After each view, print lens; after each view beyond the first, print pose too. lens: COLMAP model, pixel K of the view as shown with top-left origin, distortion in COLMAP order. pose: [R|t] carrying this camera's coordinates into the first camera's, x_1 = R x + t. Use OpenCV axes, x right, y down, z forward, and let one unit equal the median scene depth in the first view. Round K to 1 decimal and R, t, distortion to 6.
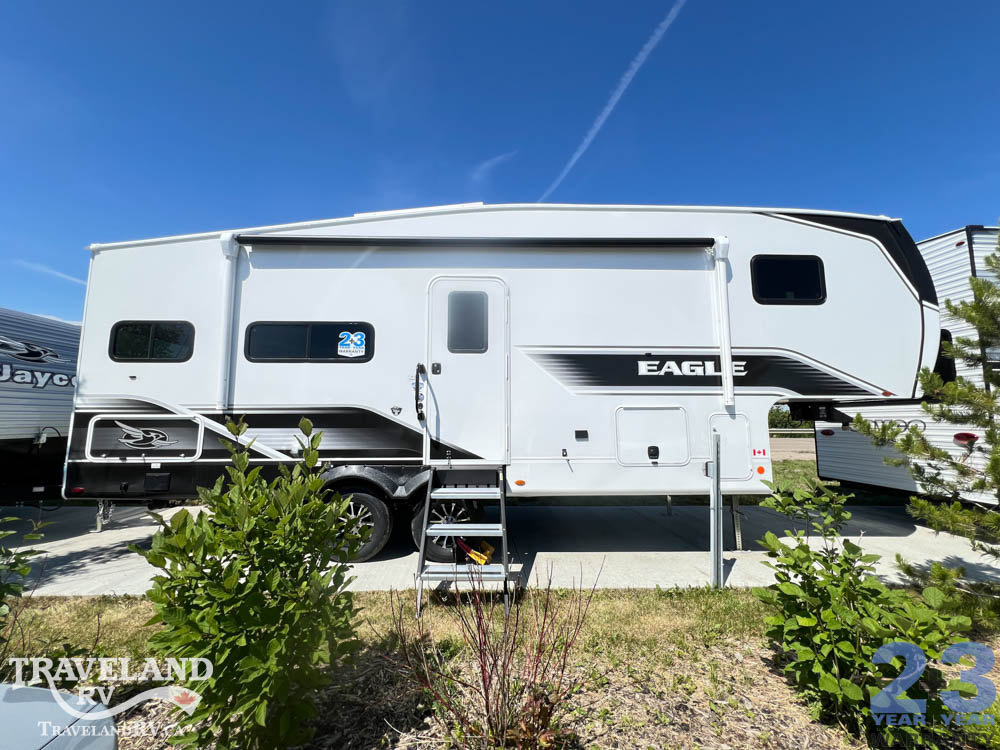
lens RADIAL K [[399.1, 0, 502.3], [0, 399.1, 376.0], [0, 0, 1]] dist [-0.001879, 0.000865]
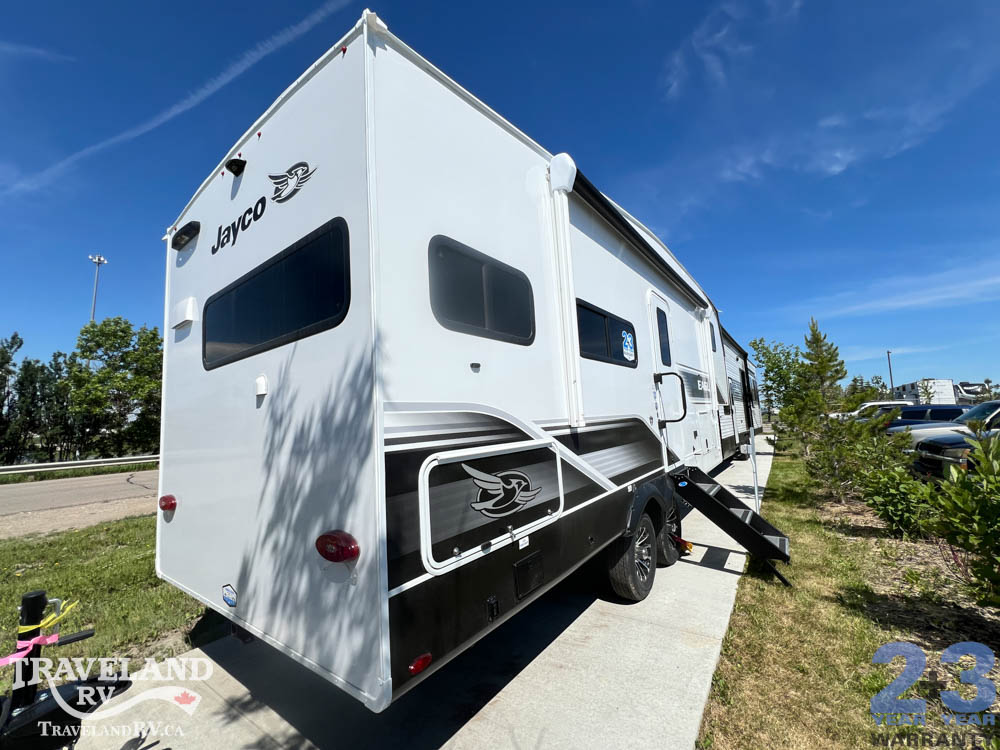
lens RADIAL K [[399.1, 0, 497.0], [0, 399.1, 373.9], [0, 0, 1]] dist [-0.001879, 0.000865]
pose [[0.631761, 0.058380, 0.772962, -1.290998], [-0.031767, 0.998272, -0.049433, 0.035053], [-0.774512, 0.006675, 0.632524, 0.697409]]
